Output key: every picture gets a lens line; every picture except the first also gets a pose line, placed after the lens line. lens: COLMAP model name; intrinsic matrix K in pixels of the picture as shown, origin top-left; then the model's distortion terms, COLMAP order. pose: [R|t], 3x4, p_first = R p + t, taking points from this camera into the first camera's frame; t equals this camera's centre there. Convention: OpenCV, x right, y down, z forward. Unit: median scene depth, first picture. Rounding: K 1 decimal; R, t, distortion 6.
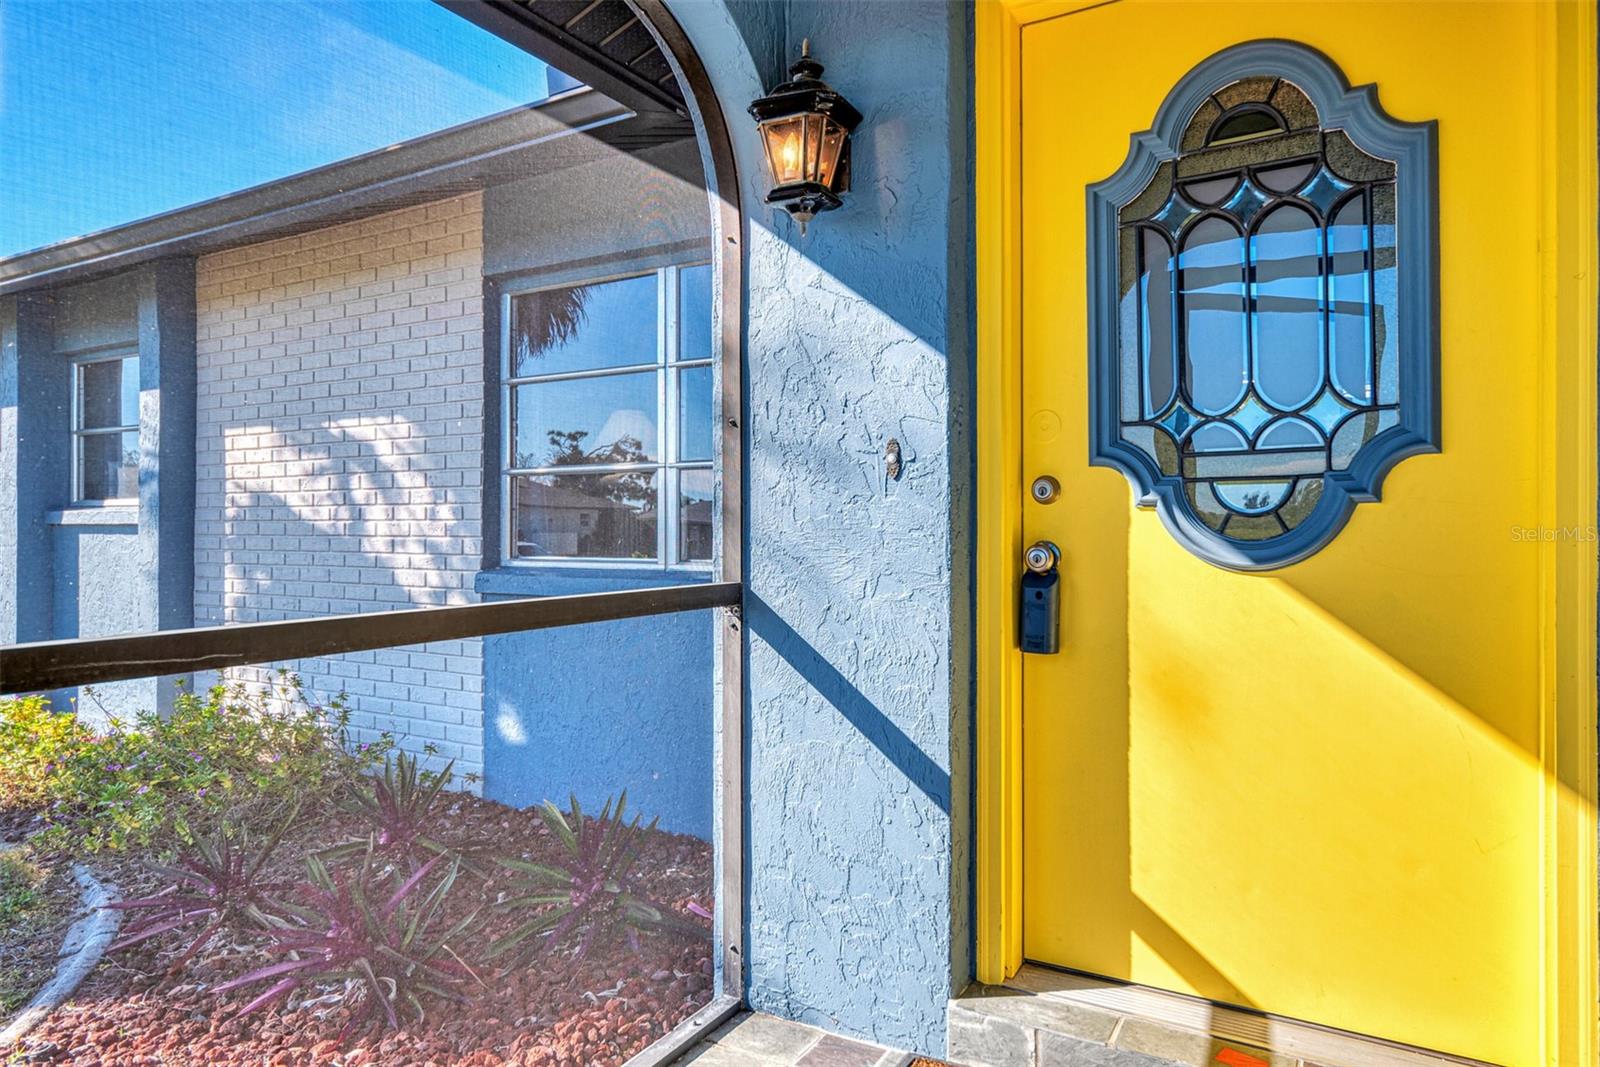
lens RADIAL K [[1019.0, 0, 800.4], [0, 1019.0, 517.0], [0, 0, 1]] dist [0.026553, 0.001165]
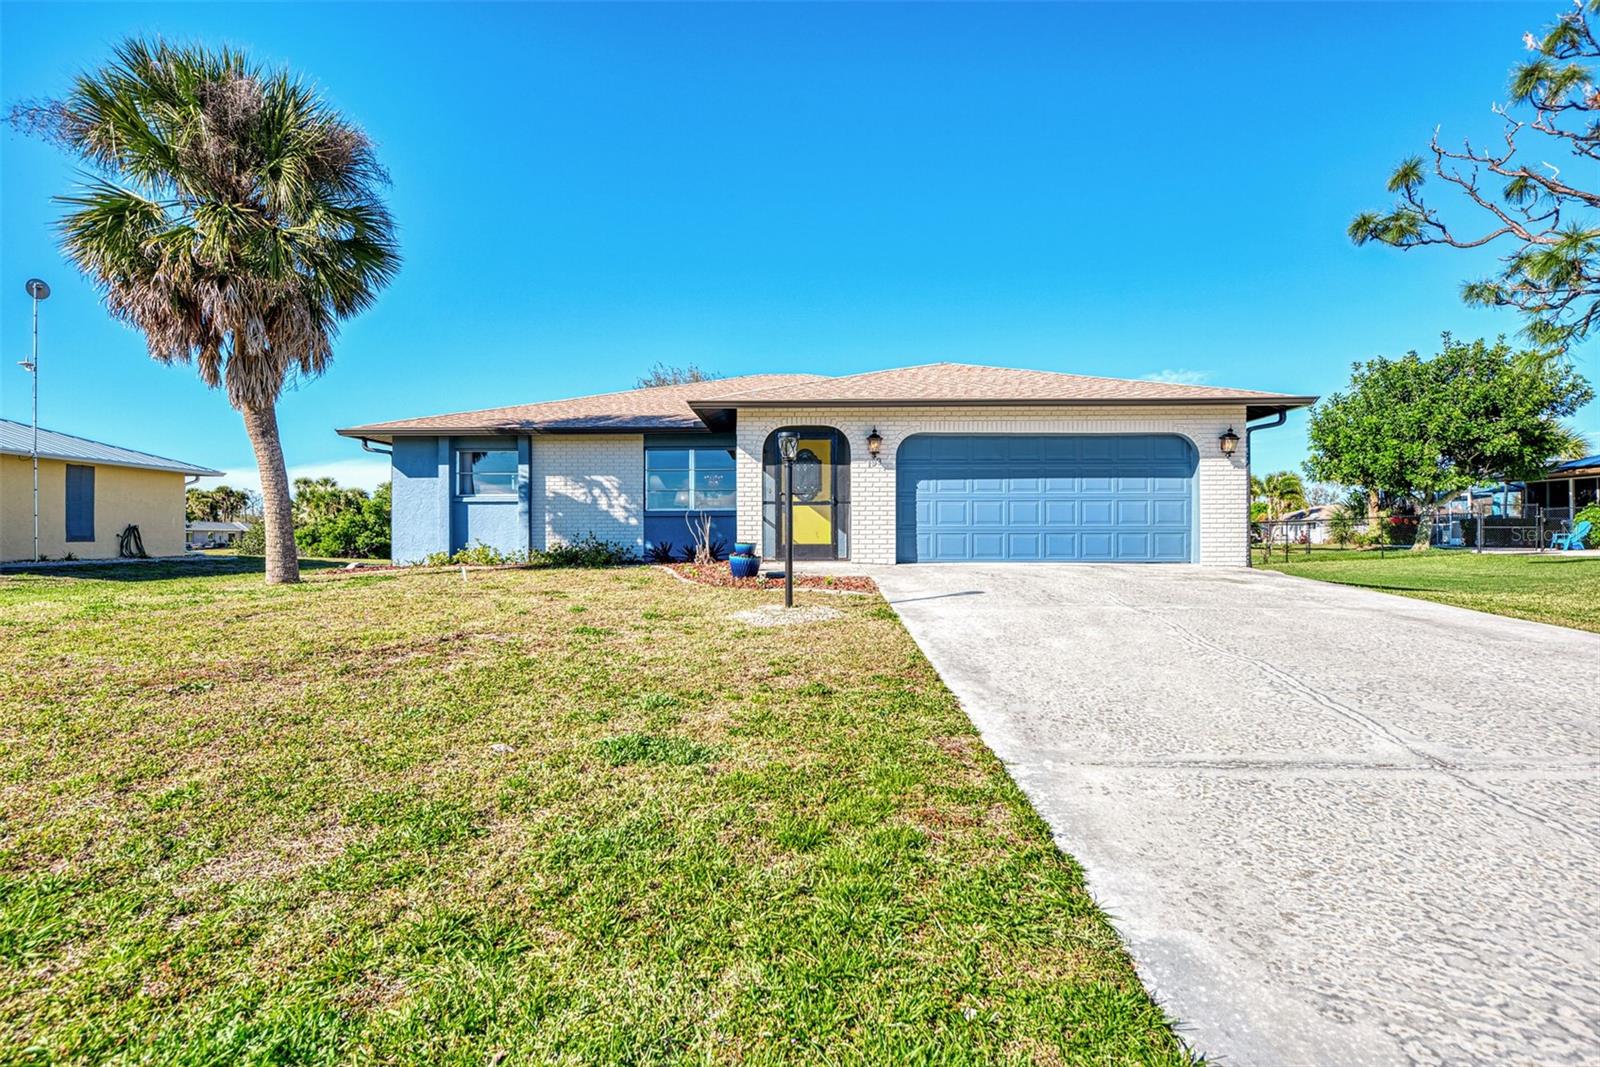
lens RADIAL K [[789.2, 0, 791.5], [0, 789.2, 530.1], [0, 0, 1]] dist [0.005536, 0.000794]
pose [[0.852239, 0.005396, 0.523125, -1.441733], [-0.001967, 0.999973, -0.007110, 0.144103], [-0.523149, 0.005031, 0.852226, -2.135843]]
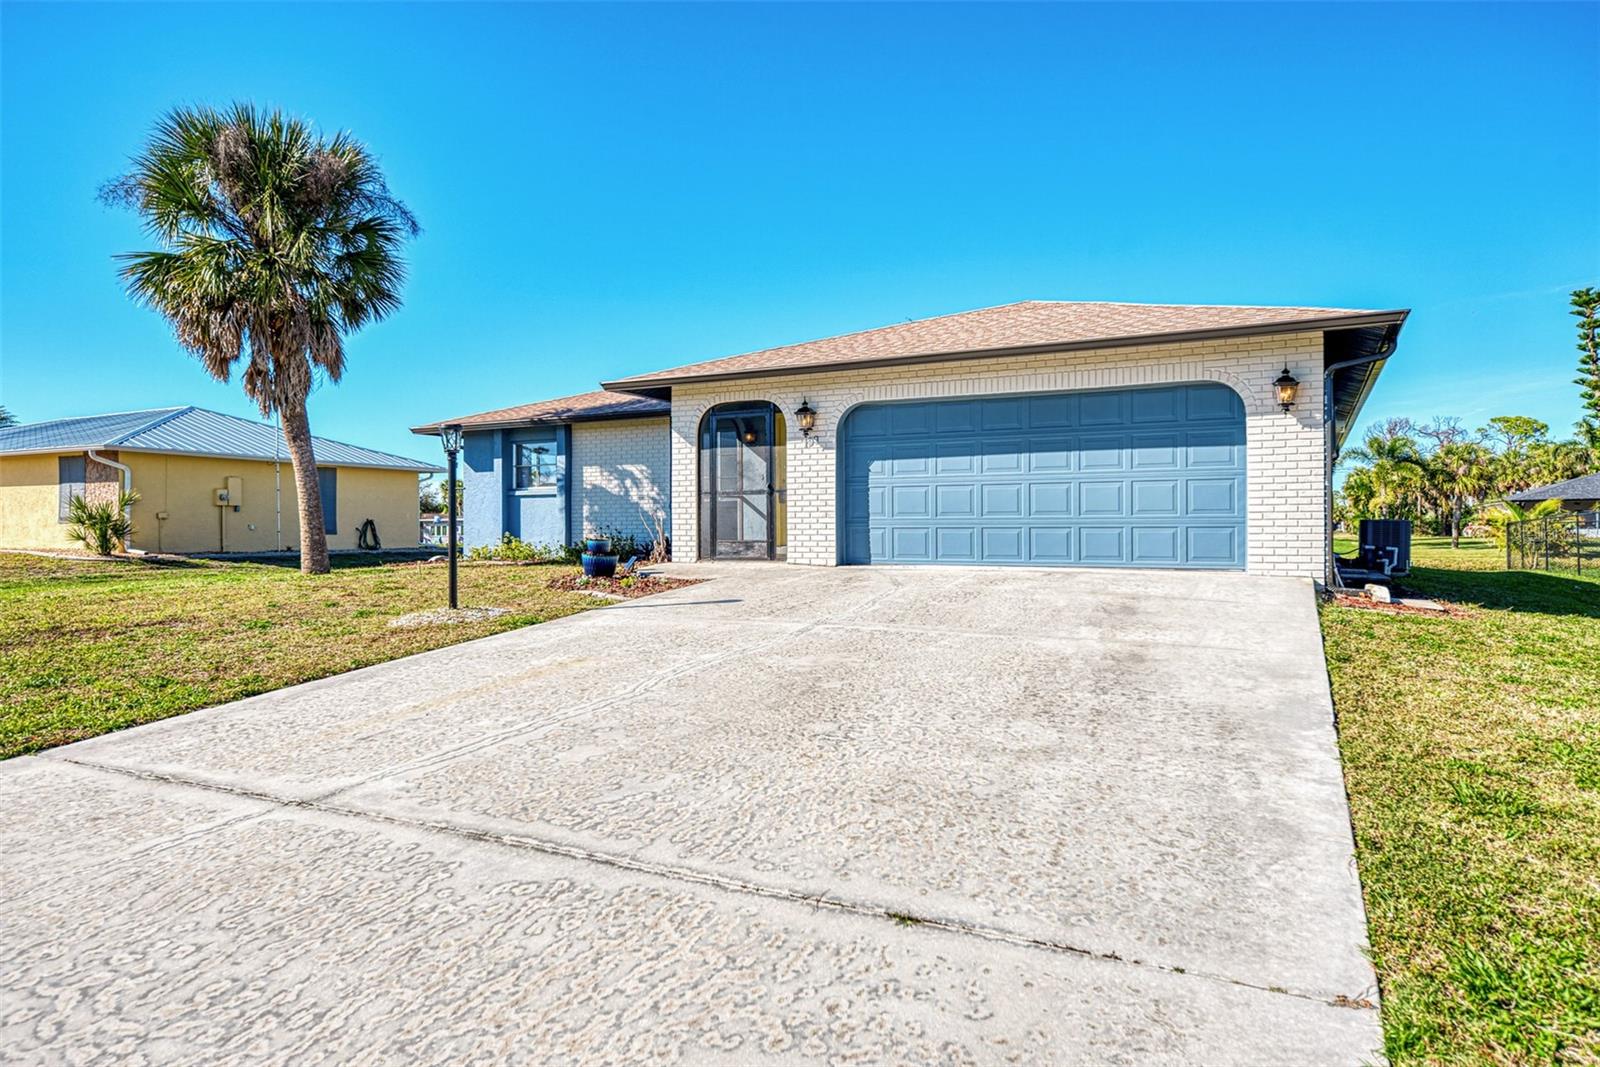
lens RADIAL K [[970.4, 0, 792.5], [0, 970.4, 529.0], [0, 0, 1]] dist [0.017252, 0.000755]
pose [[0.996610, -0.000387, 0.082264, -0.121112], [0.000080, 0.999993, 0.003736, 0.129567], [-0.082265, -0.003717, 0.996604, -2.684311]]
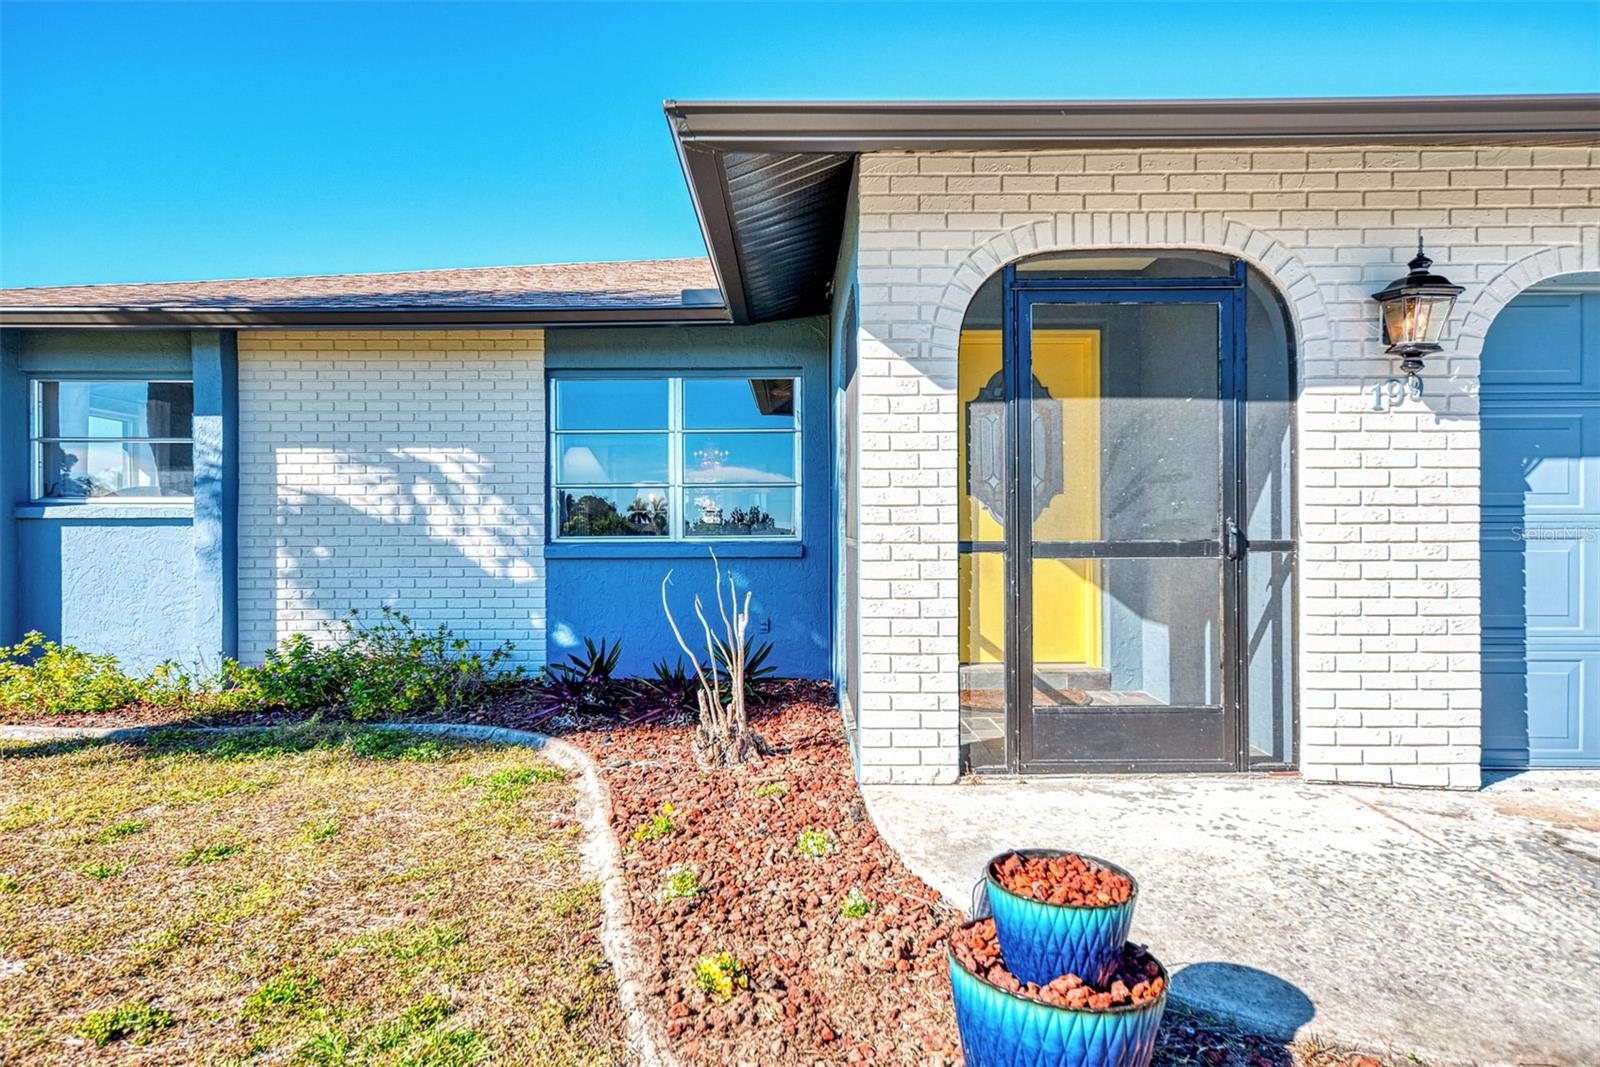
lens RADIAL K [[970.4, 0, 792.6], [0, 970.4, 530.5], [0, 0, 1]] dist [0.017252, 0.000755]
pose [[0.855026, -0.002157, 0.518581, -0.716616], [-0.001621, 0.999975, 0.006832, 0.015377], [-0.518583, -0.006682, 0.855001, -0.512062]]
